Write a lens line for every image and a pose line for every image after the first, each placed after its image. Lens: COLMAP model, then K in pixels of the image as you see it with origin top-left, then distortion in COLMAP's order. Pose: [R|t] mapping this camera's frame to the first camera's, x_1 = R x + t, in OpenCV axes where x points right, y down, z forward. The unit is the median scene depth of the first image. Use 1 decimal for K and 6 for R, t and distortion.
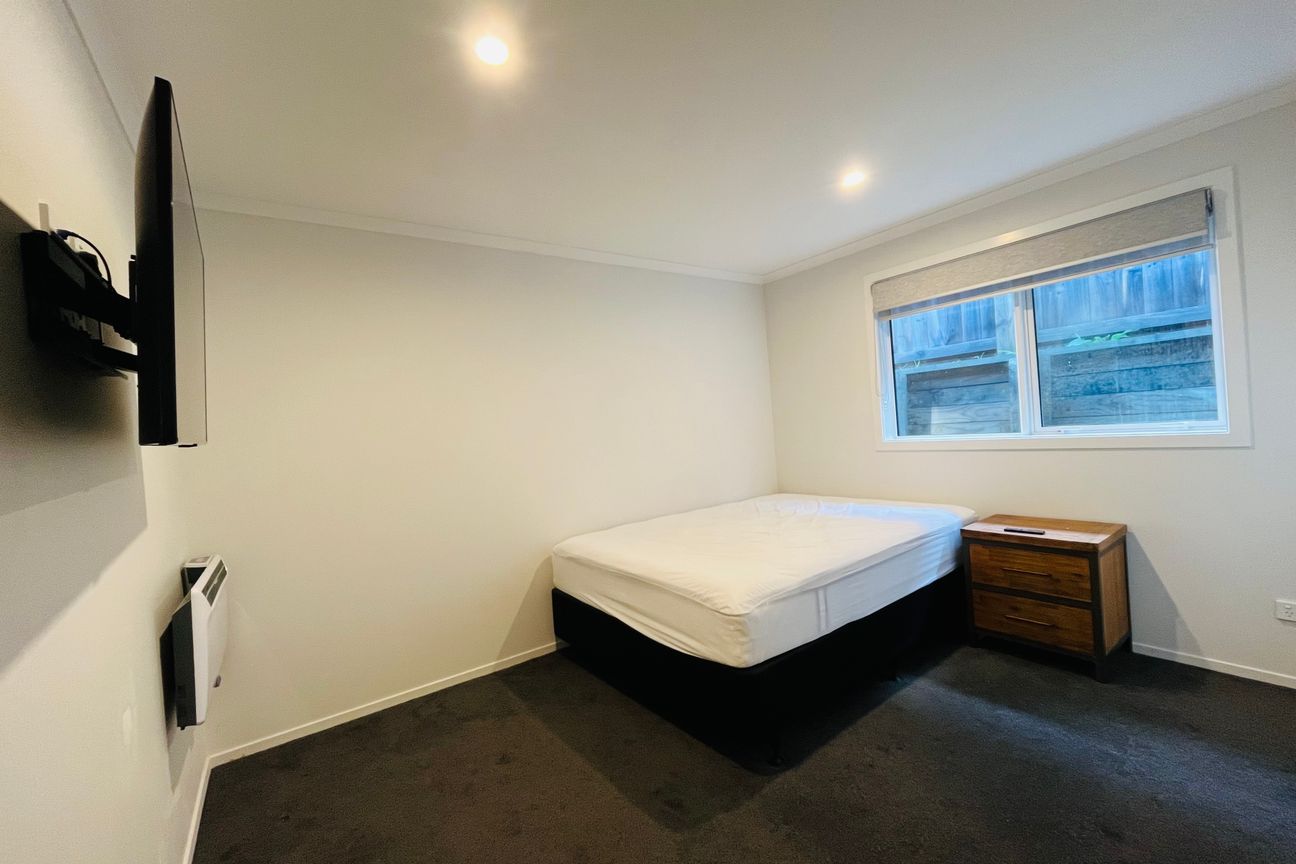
lens RADIAL K [[530.3, 0, 648.0], [0, 530.3, 432.0], [0, 0, 1]] dist [0.000798, -0.000125]
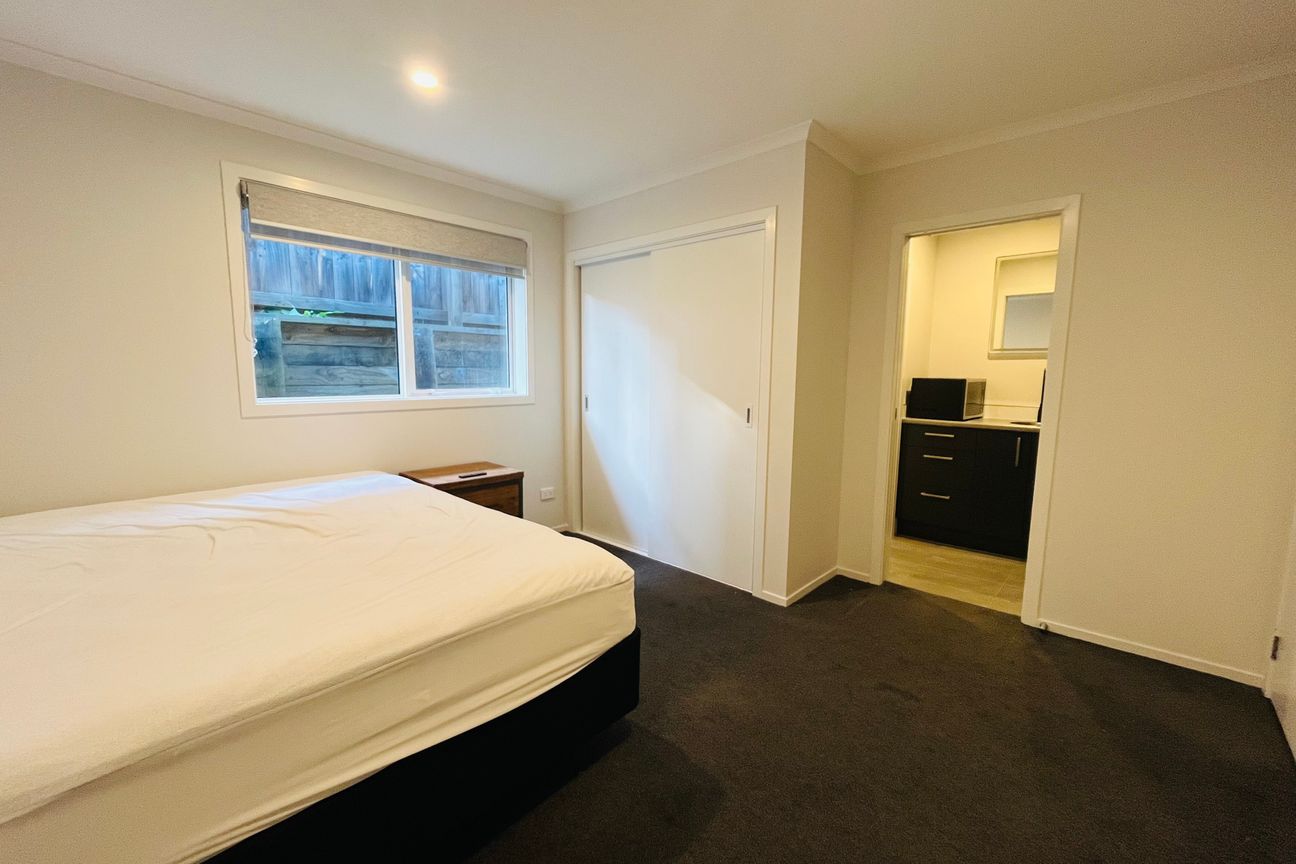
lens RADIAL K [[530.3, 0, 648.0], [0, 530.3, 432.0], [0, 0, 1]] dist [0.000798, -0.000125]
pose [[-0.200200, -0.035172, 0.979124, -0.392287], [0.016268, 0.999098, 0.039216, 0.037623], [-0.979620, 0.023779, -0.199447, 0.633540]]
